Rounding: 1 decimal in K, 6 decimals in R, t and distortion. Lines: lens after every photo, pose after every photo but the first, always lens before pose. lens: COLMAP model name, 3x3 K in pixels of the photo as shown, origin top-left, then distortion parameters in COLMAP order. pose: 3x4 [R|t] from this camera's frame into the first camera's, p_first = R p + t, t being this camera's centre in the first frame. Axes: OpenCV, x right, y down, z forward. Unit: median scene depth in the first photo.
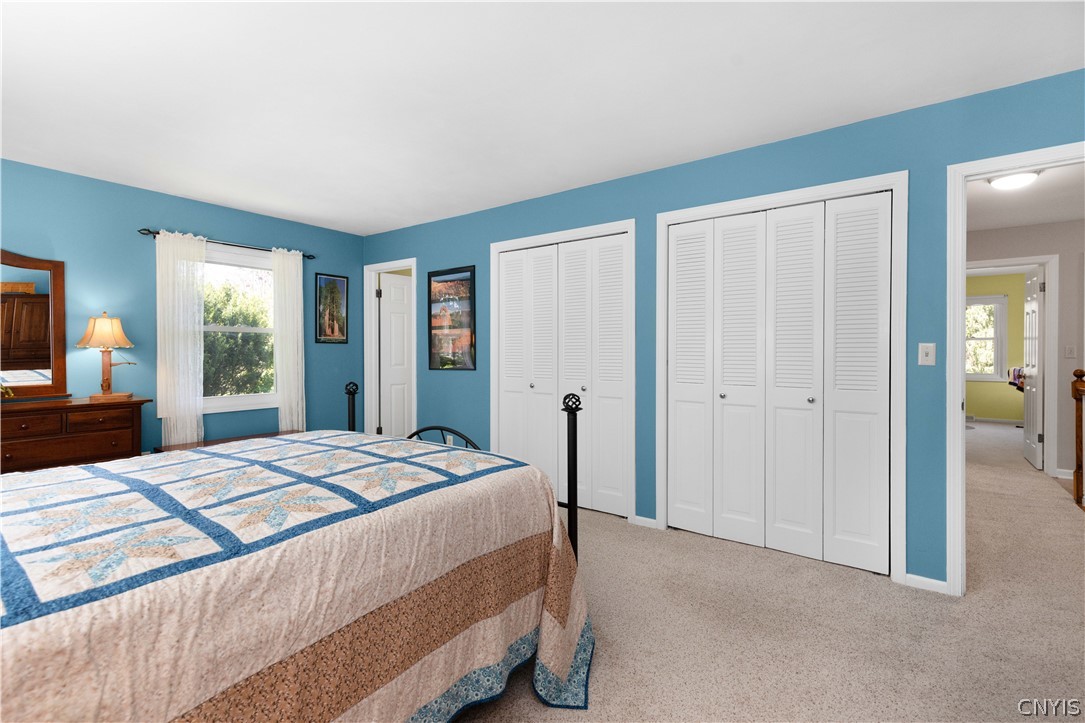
lens RADIAL K [[507.5, 0, 542.5], [0, 507.5, 361.5], [0, 0, 1]] dist [0.000865, 0.000002]
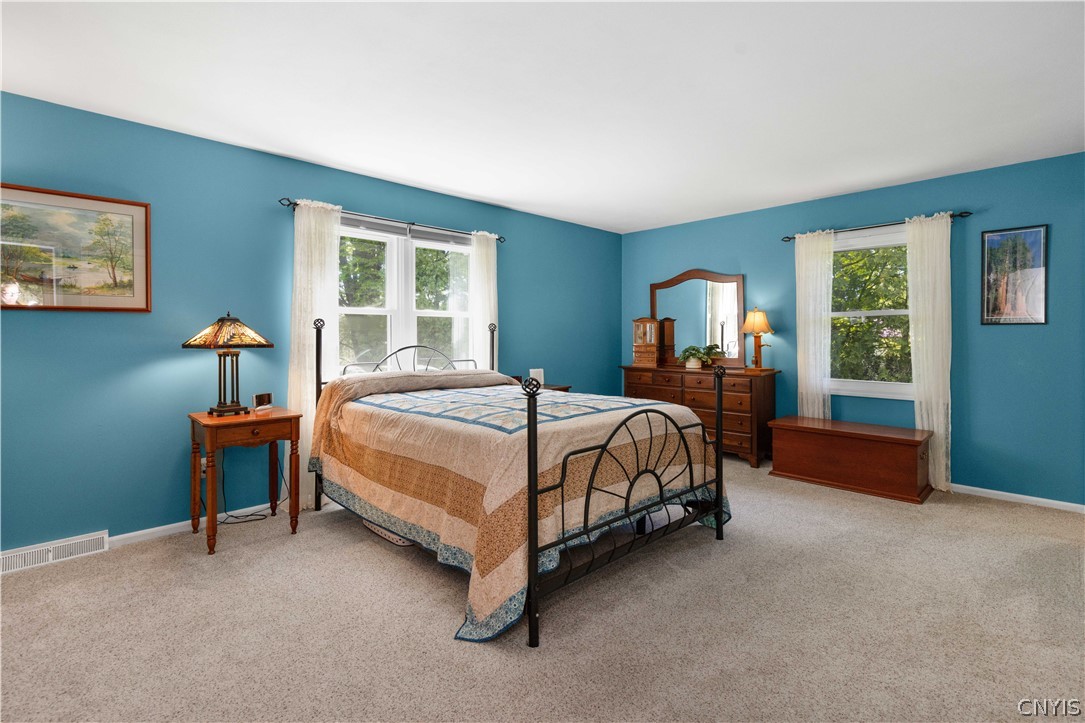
lens RADIAL K [[498.8, 0, 542.5], [0, 498.8, 361.5], [0, 0, 1]] dist [-0.000543, -0.000177]
pose [[-0.177859, 0.046785, -0.982943, 0.482019], [-0.023447, 0.998384, 0.051762, -0.006485], [0.983777, 0.032254, -0.176475, 0.580323]]
